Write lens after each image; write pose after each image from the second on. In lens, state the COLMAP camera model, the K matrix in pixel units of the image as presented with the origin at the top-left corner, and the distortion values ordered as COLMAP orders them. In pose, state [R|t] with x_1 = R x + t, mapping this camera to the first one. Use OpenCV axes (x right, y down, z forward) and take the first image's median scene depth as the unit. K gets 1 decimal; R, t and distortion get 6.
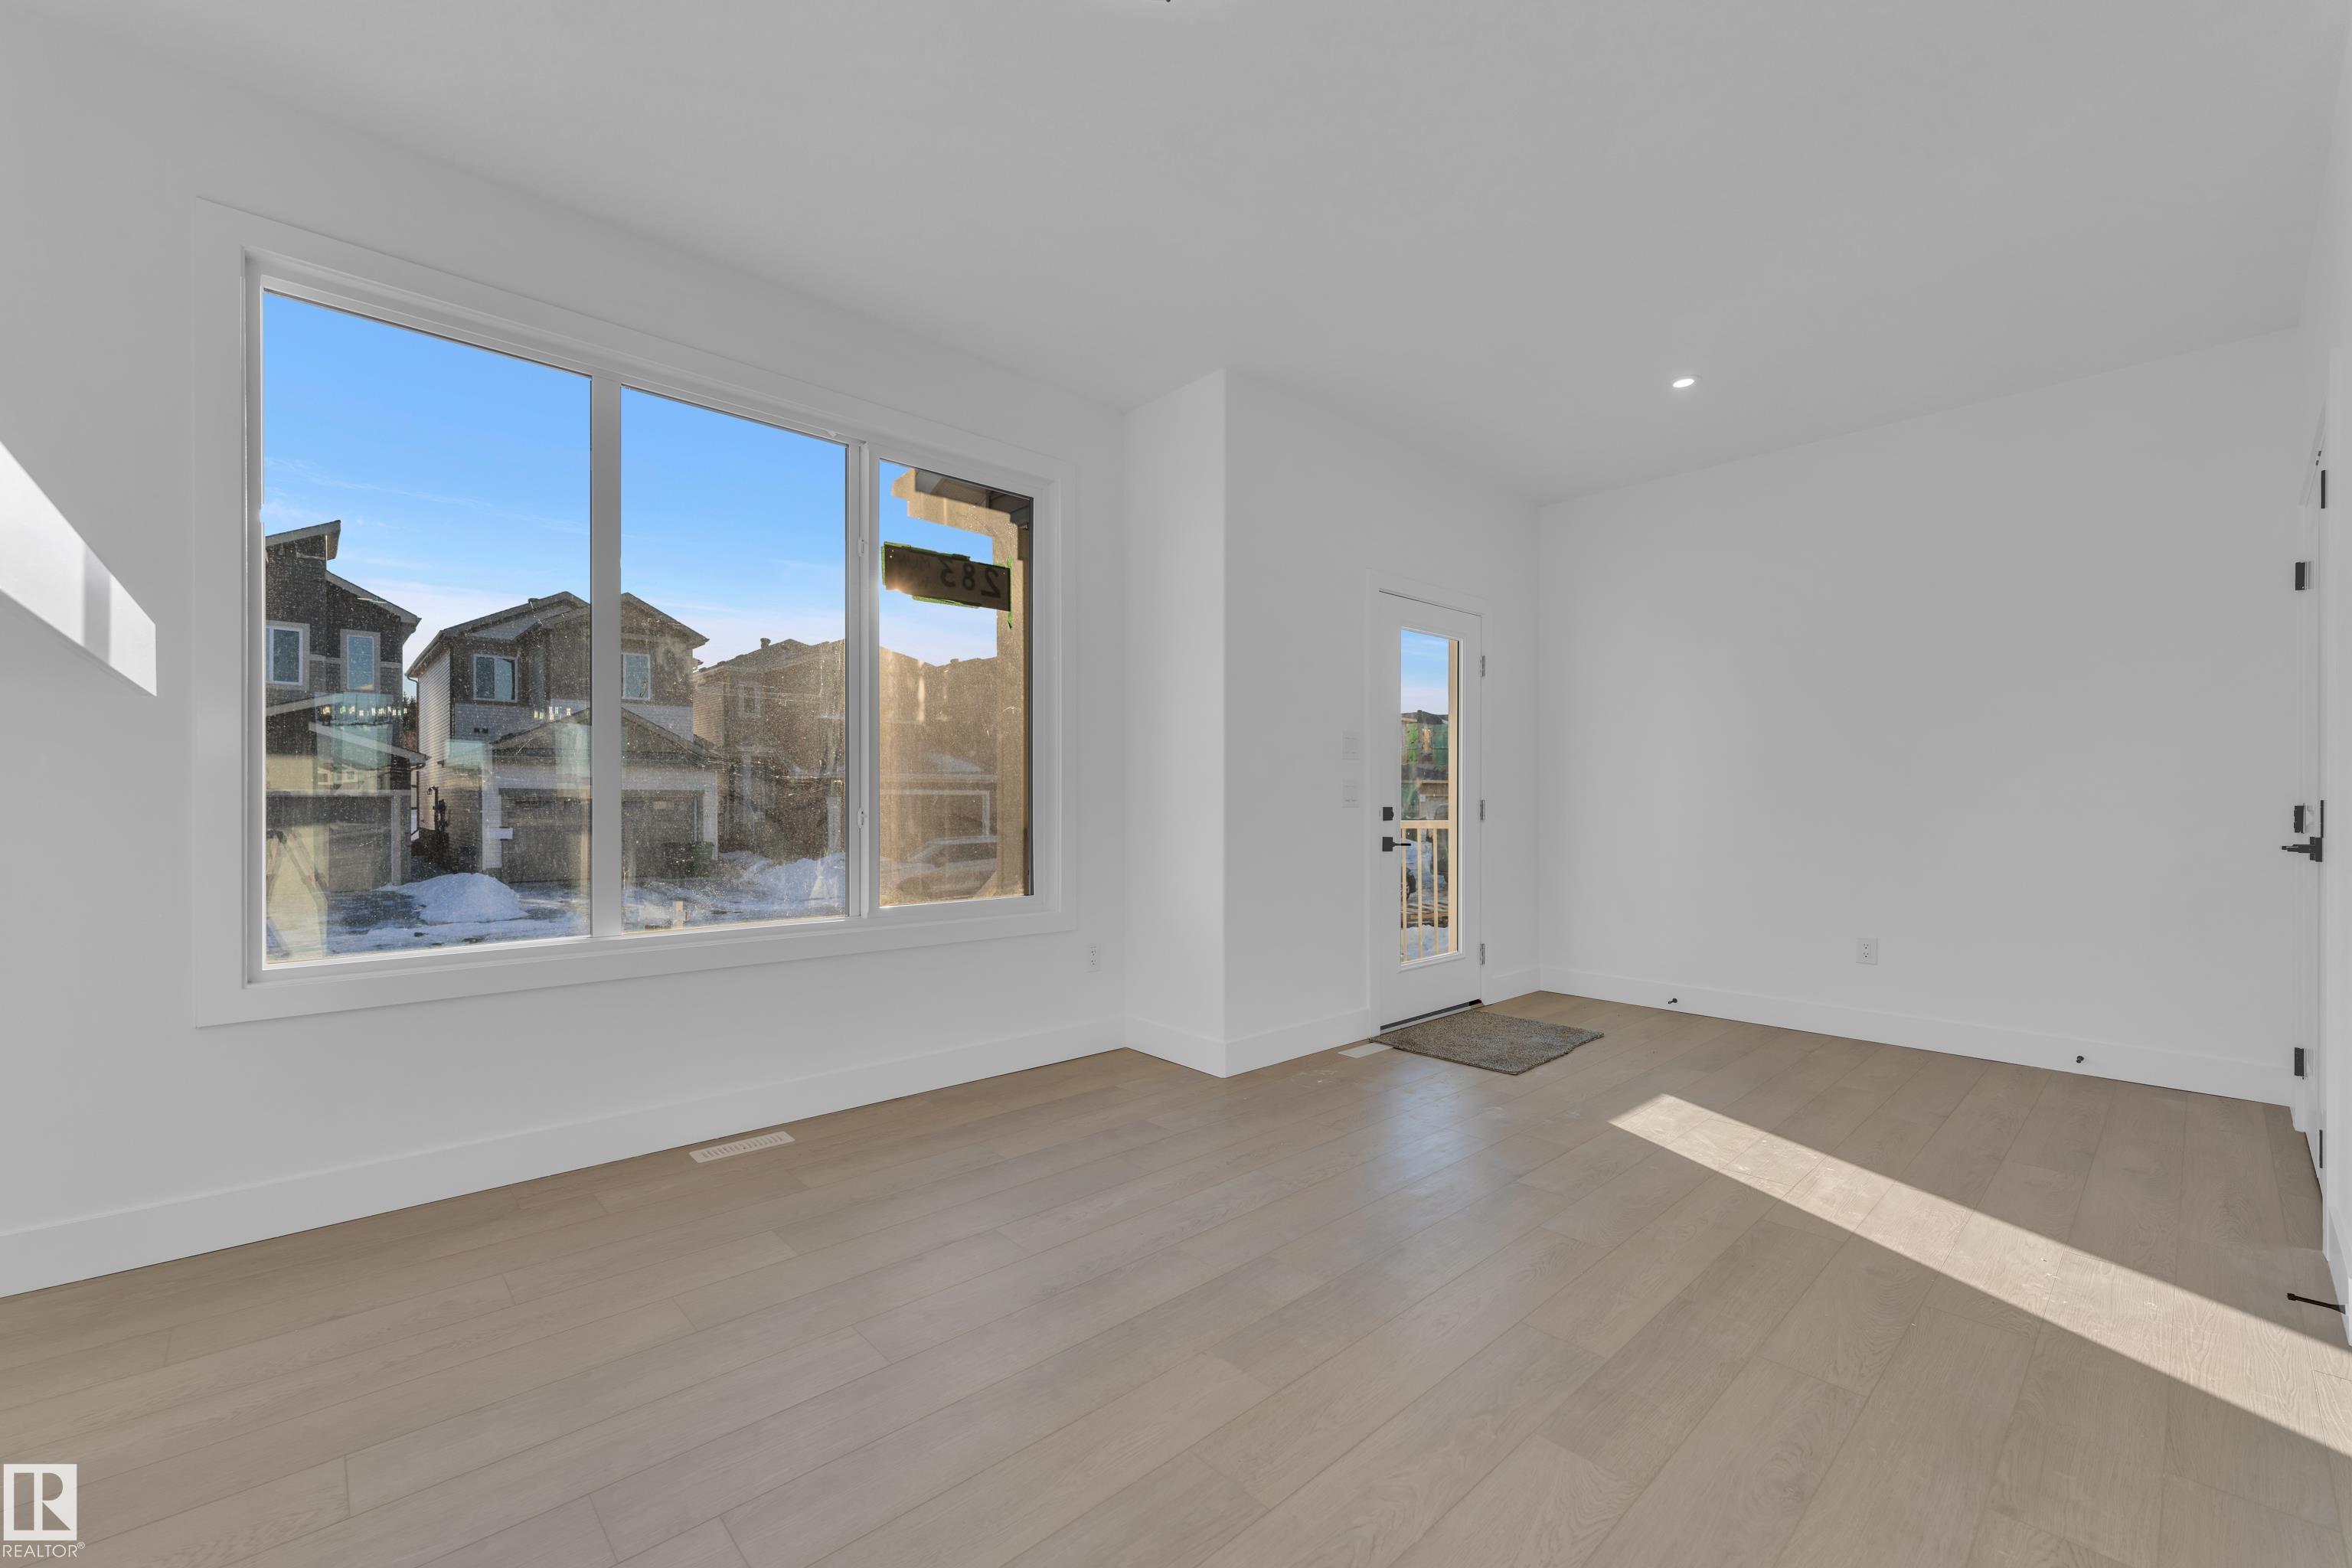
lens RADIAL K [[953.2, 0, 1179.4], [0, 953.2, 811.1], [0, 0, 1]] dist [0.001546, 0.000091]
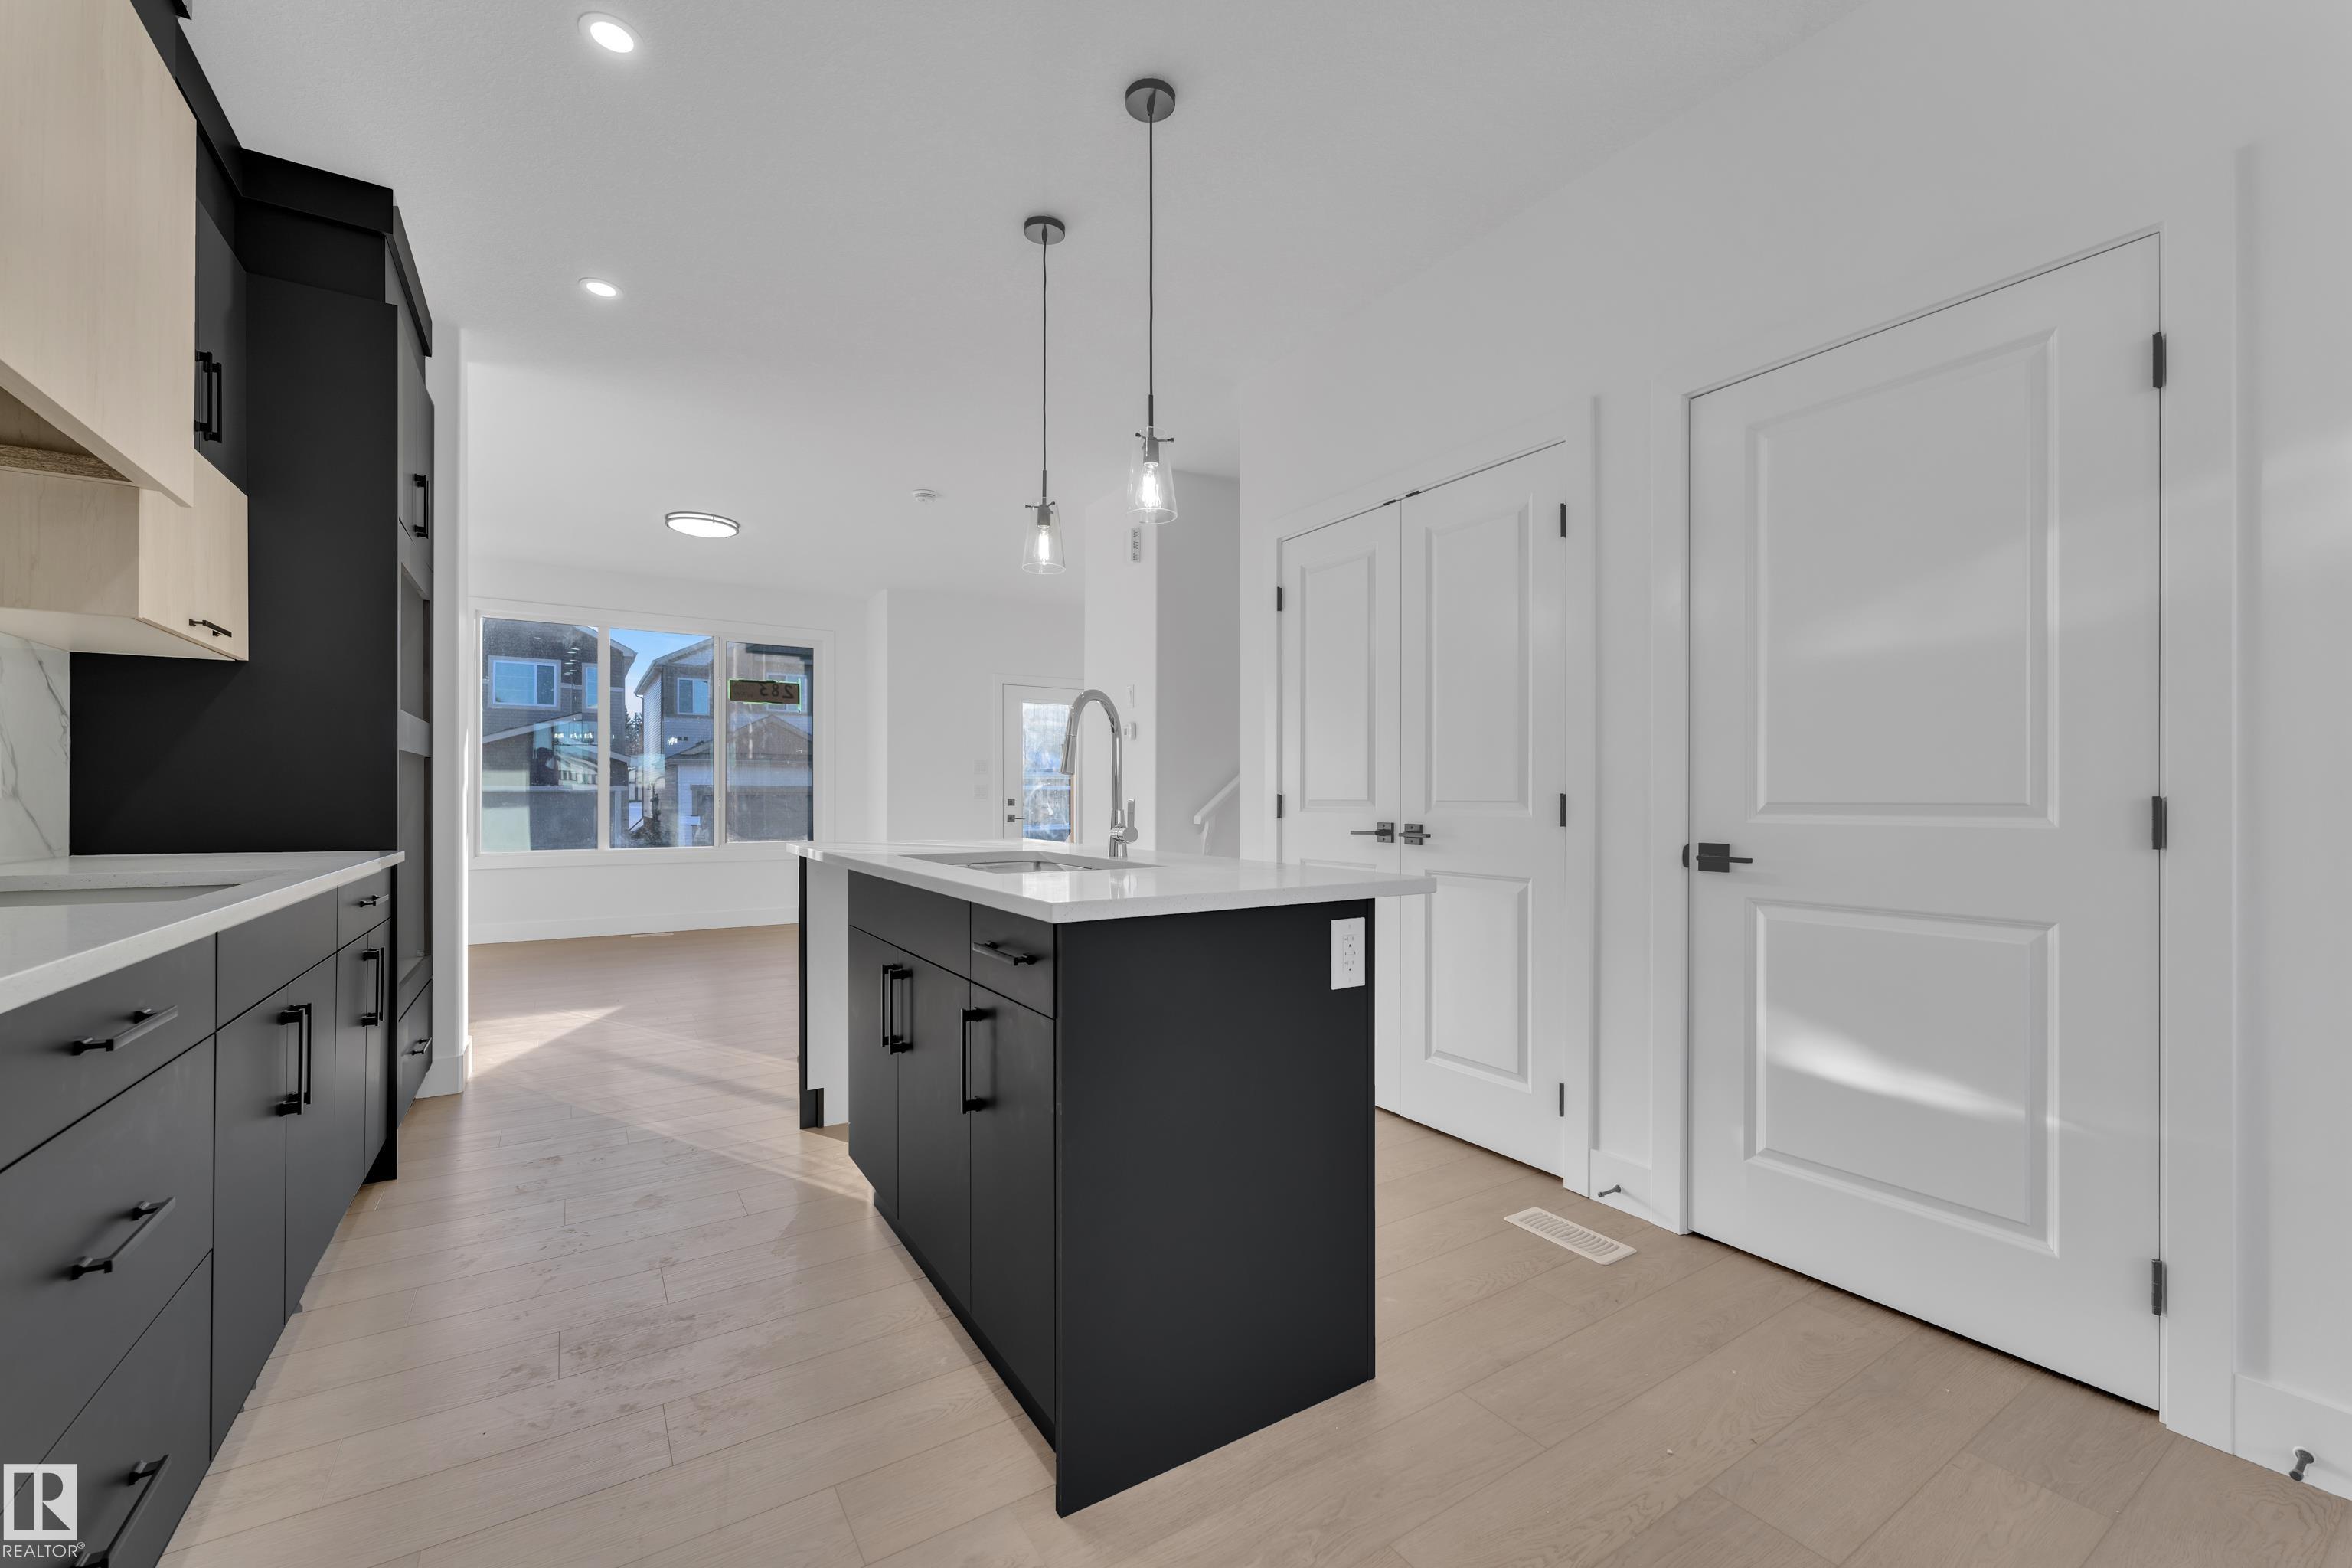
lens RADIAL K [[938.4, 0, 1172.8], [0, 938.4, 793.8], [0, 0, 1]] dist [0.002393, 0.000177]
pose [[0.985086, -0.001361, -0.172058, 0.970404], [-0.000495, 0.999942, -0.010747, 0.008498], [0.172063, 0.010672, 0.985028, -0.876564]]
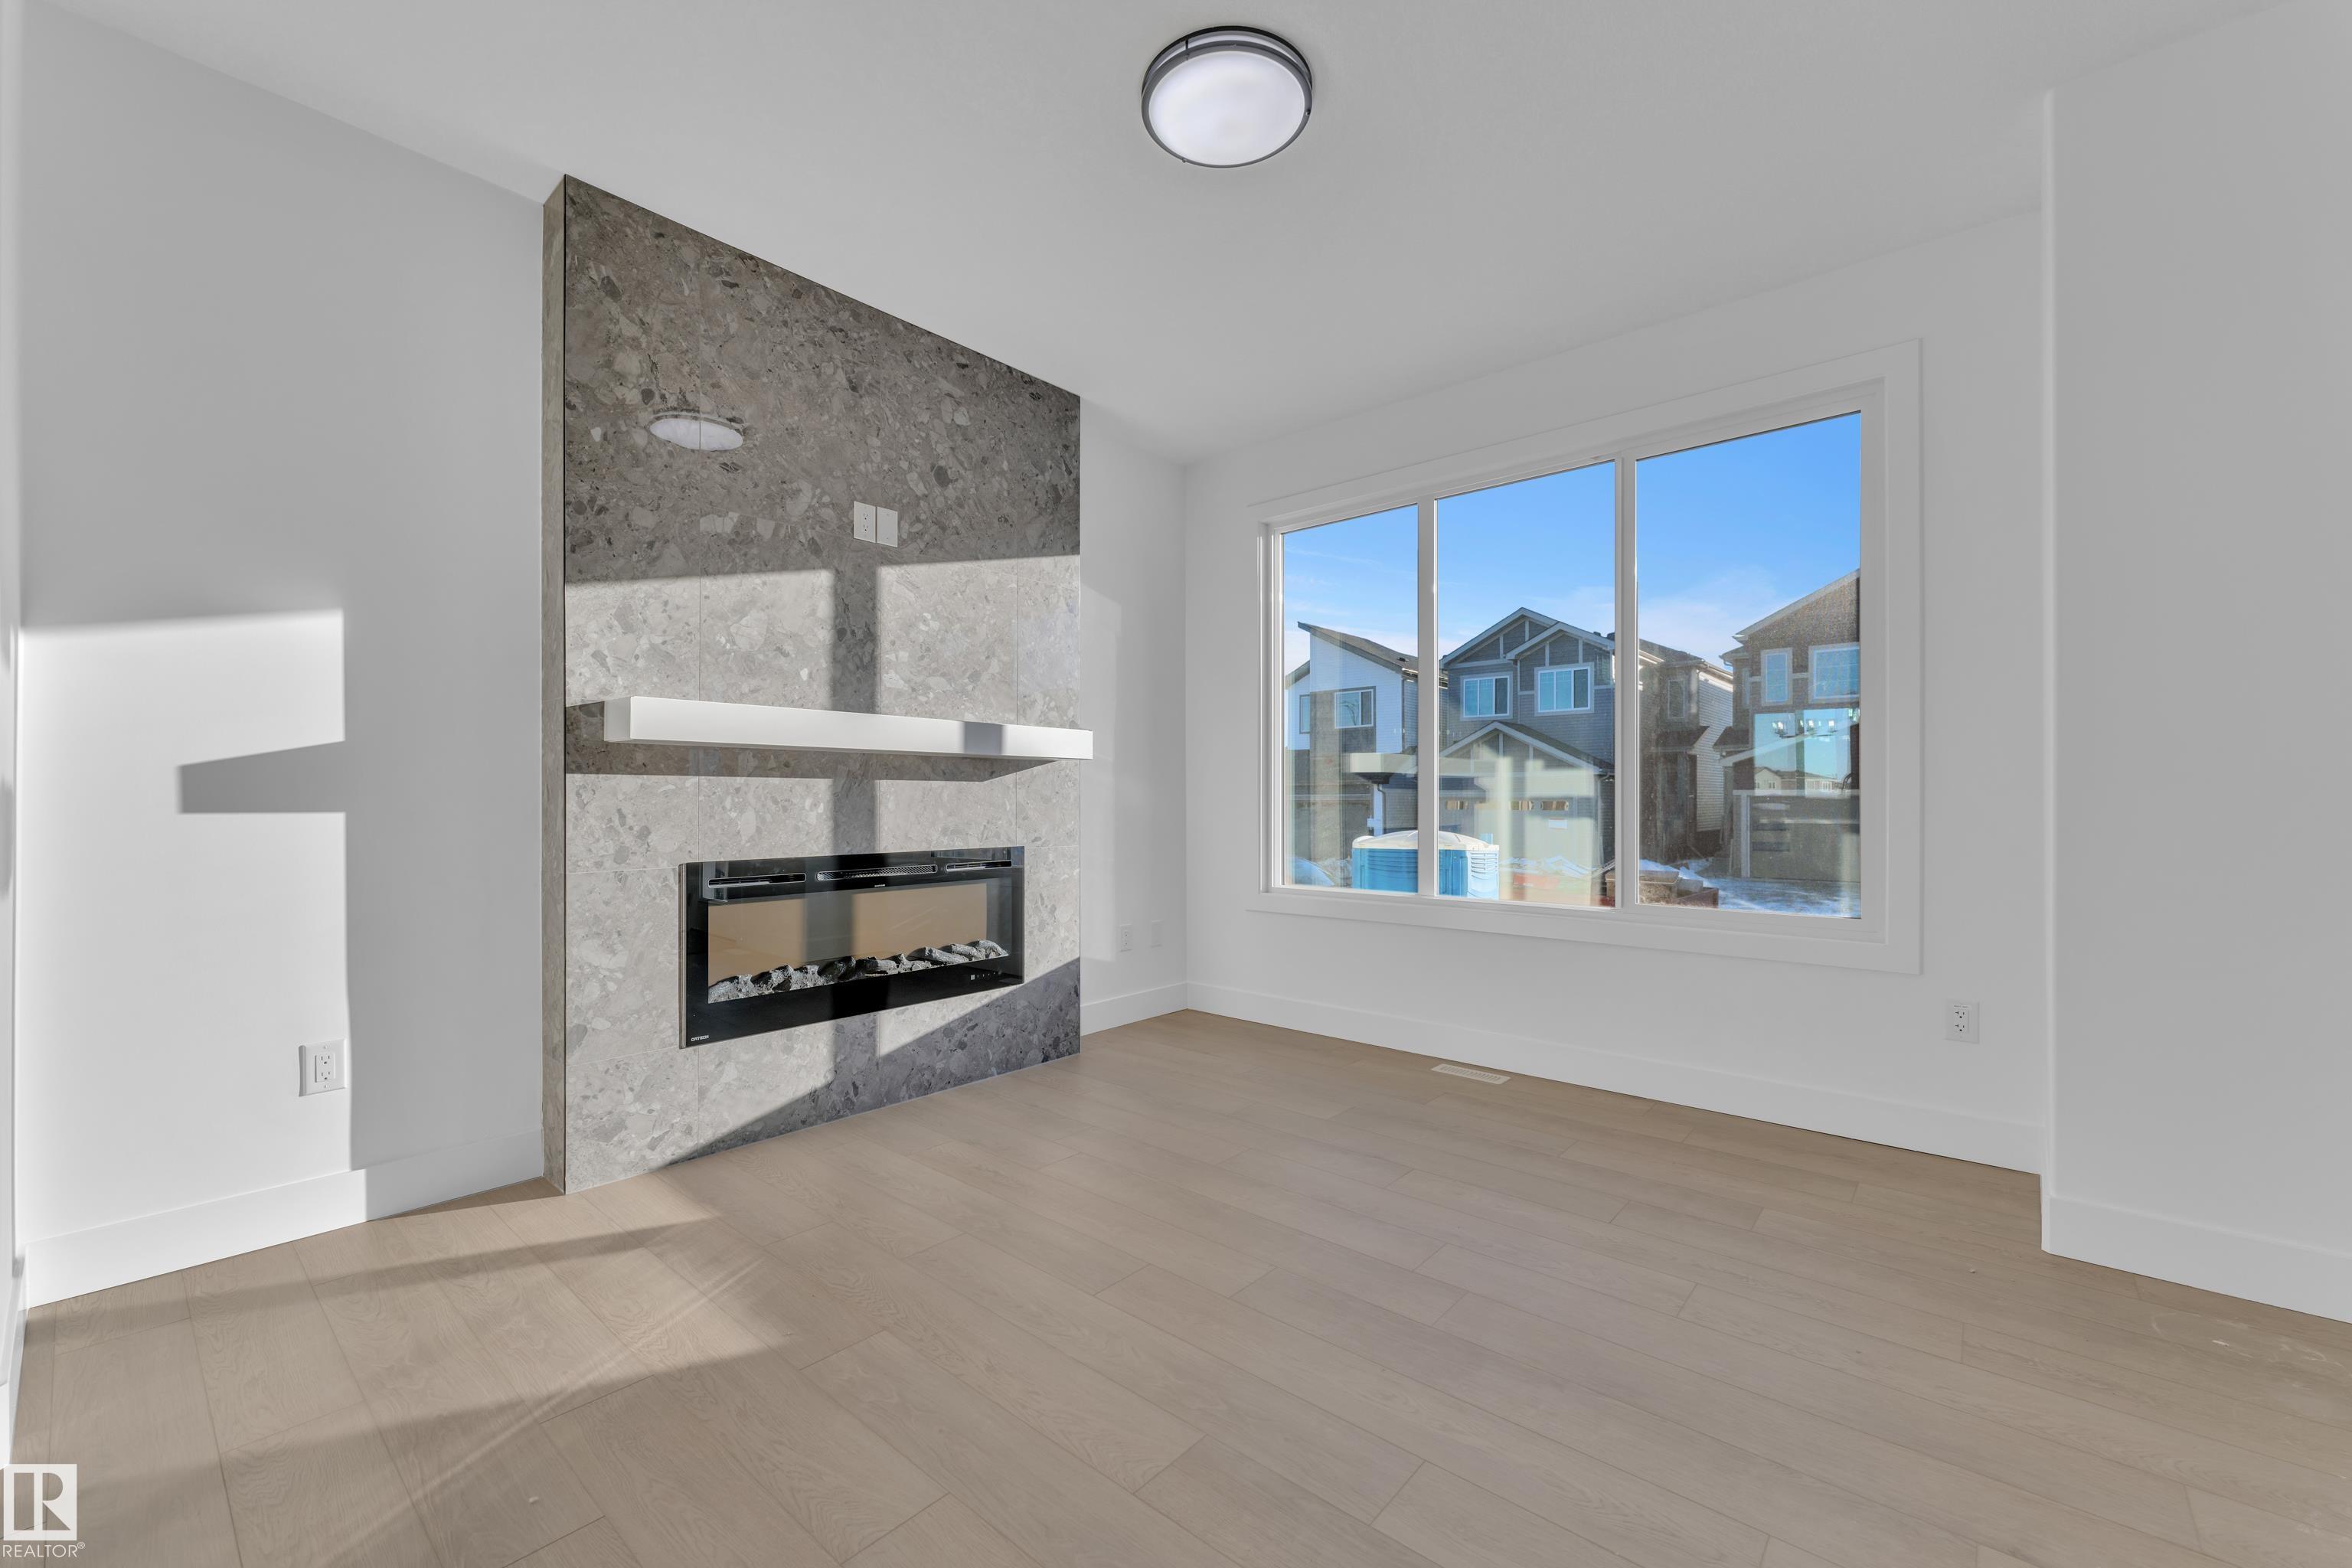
lens RADIAL K [[940.8, 0, 1167.5], [0, 940.8, 794.9], [0, 0, 1]] dist [0.002557, 0.000355]
pose [[0.105000, -0.007189, -0.994446, 0.553671], [-0.008116, 0.999934, -0.008085, -0.002423], [0.994439, 0.008920, 0.104934, 0.351416]]
